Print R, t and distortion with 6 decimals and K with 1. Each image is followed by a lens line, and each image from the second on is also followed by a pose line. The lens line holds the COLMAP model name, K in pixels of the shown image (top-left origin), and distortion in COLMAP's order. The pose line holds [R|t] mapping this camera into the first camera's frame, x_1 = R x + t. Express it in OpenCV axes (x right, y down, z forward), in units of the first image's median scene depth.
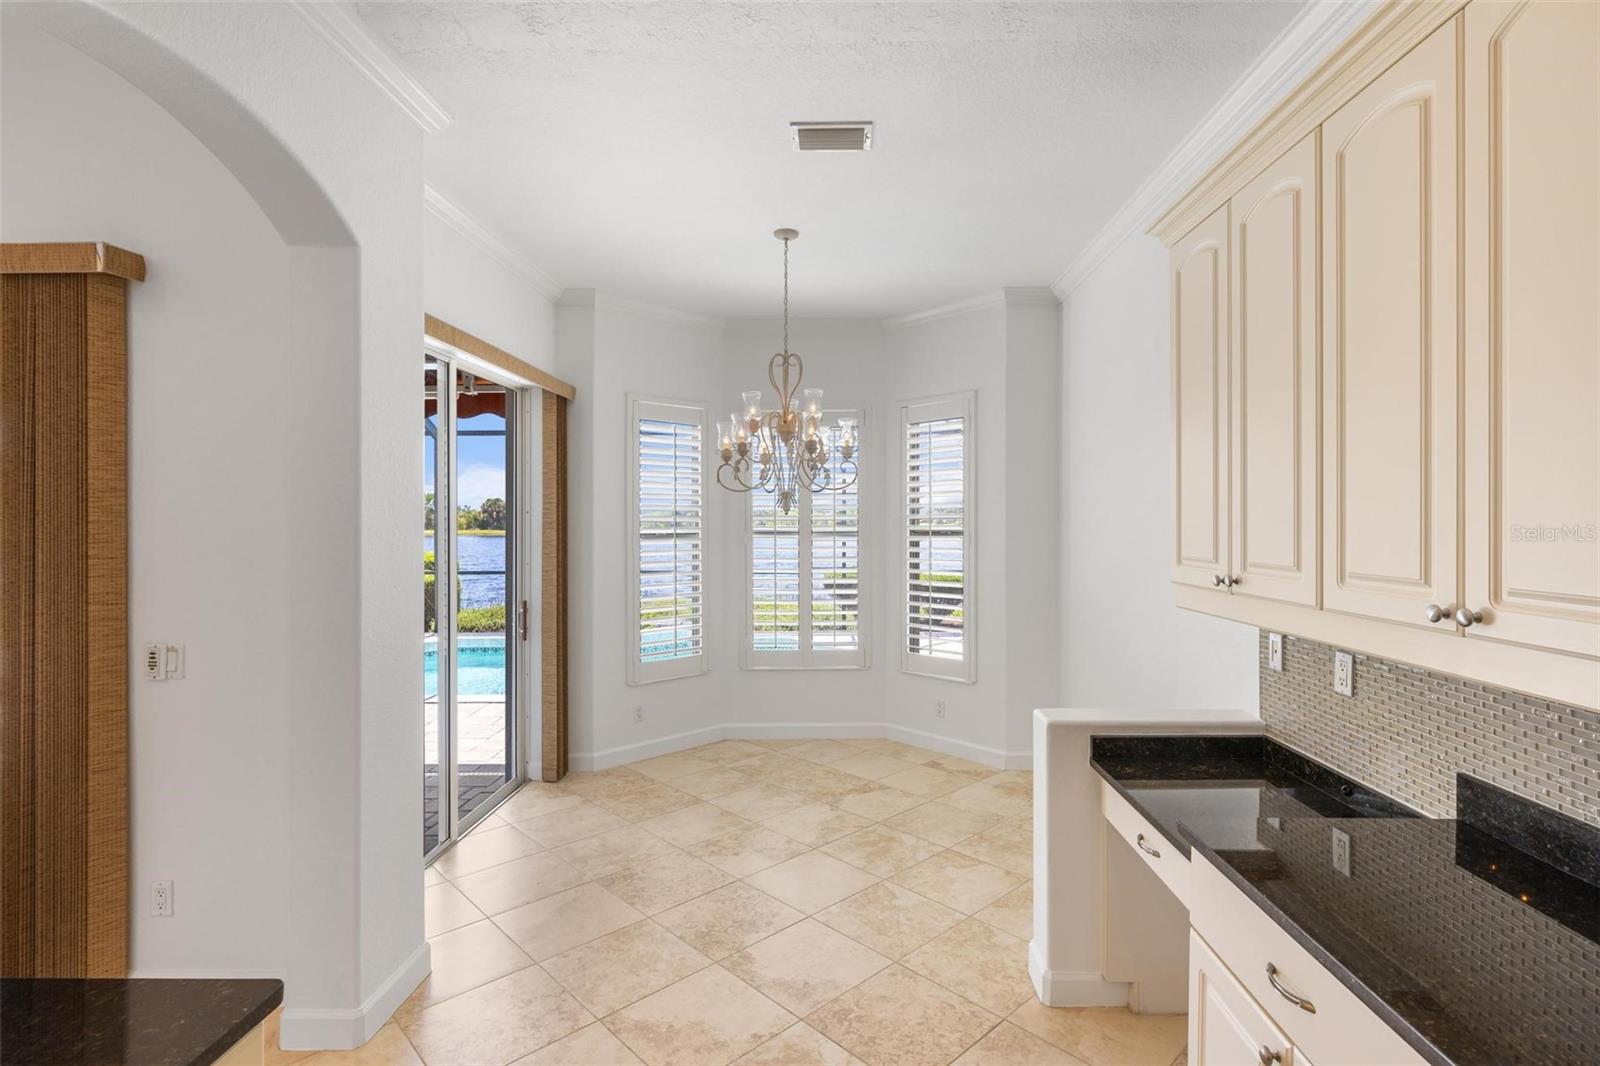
lens RADIAL K [[763.7, 0, 834.8], [0, 763.7, 508.2], [0, 0, 1]] dist [0.000077, -0.000068]
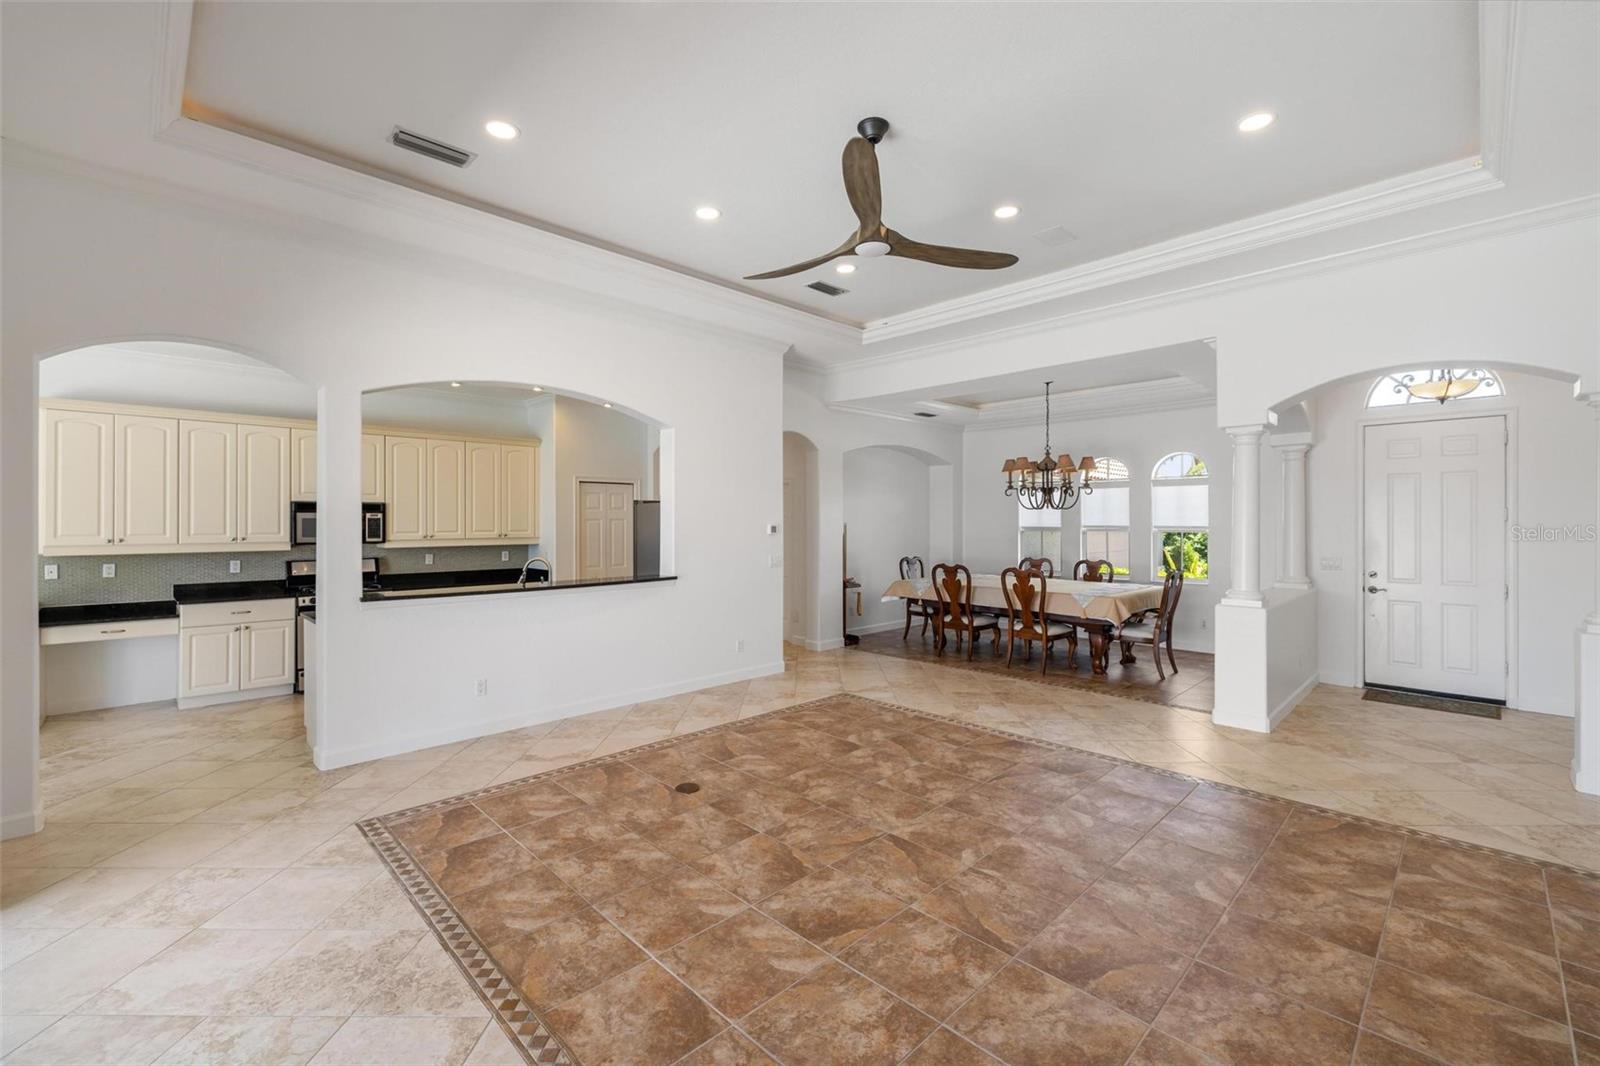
lens RADIAL K [[669.1, 0, 807.7], [0, 669.1, 521.9], [0, 0, 1]] dist [-0.001041, 0.000079]
pose [[-0.712135, 0.004084, 0.702031, -1.593330], [-0.007153, 0.999889, -0.013072, 0.015837], [-0.702006, -0.014331, -0.712027, 0.454550]]
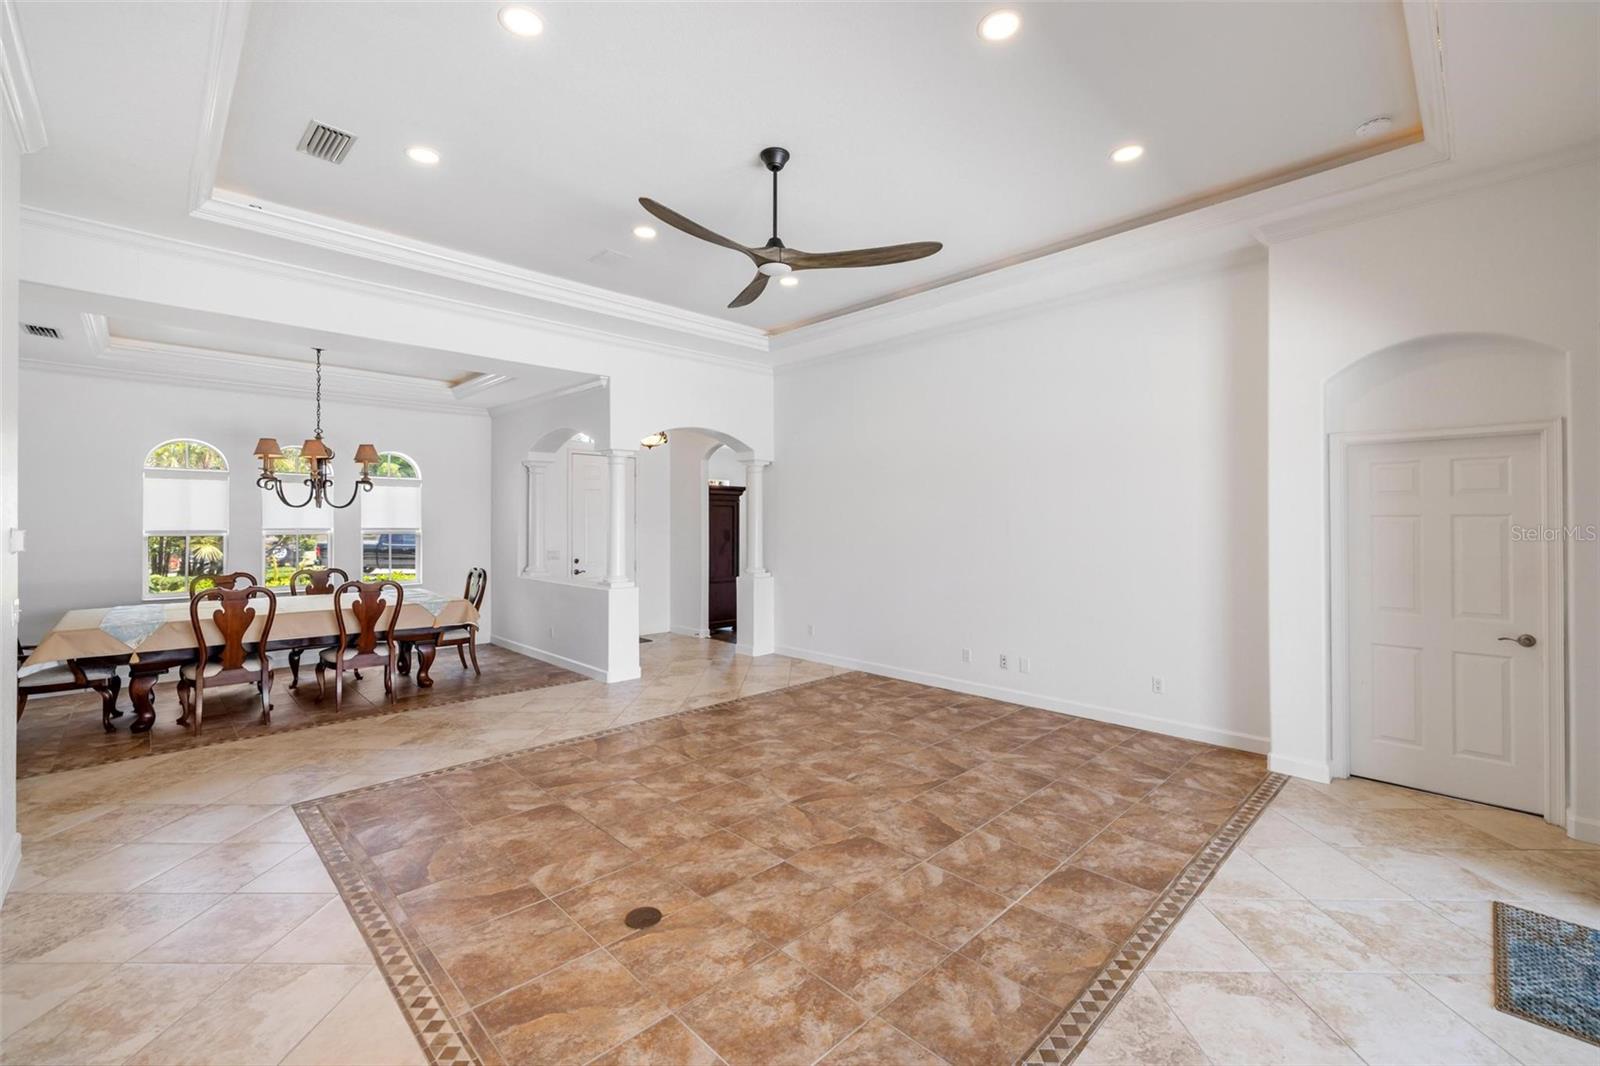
lens RADIAL K [[670.9, 0, 791.2], [0, 670.9, 505.7], [0, 0, 1]] dist [-0.000858, -0.000356]
pose [[-0.715715, -0.011406, -0.698299, -0.483614], [0.014415, 0.999412, -0.031100, 0.009457], [0.698244, -0.032325, -0.715130, 0.464469]]
